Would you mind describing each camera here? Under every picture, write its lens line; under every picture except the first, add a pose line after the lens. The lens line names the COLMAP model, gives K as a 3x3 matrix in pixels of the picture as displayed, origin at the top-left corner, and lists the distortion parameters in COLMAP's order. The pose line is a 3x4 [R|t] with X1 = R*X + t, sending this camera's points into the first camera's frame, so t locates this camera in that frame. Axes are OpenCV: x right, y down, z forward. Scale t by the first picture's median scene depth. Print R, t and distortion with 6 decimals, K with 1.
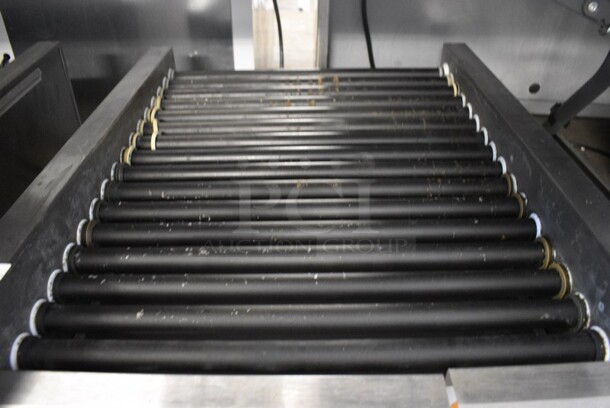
lens RADIAL K [[468.2, 0, 305.0], [0, 468.2, 204.0], [0, 0, 1]] dist [-0.094997, 0.008427]
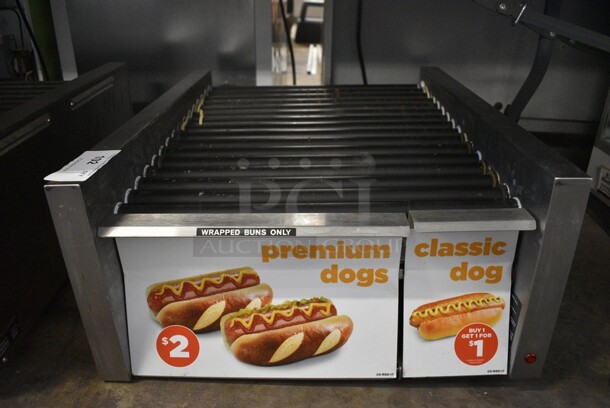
lens RADIAL K [[468.2, 0, 305.0], [0, 468.2, 204.0], [0, 0, 1]] dist [-0.094997, 0.008427]
pose [[0.999895, 0.004358, -0.013786, -0.004158], [-0.006637, 0.985446, -0.169860, 0.269773], [0.012845, 0.169934, 0.985372, -0.233950]]
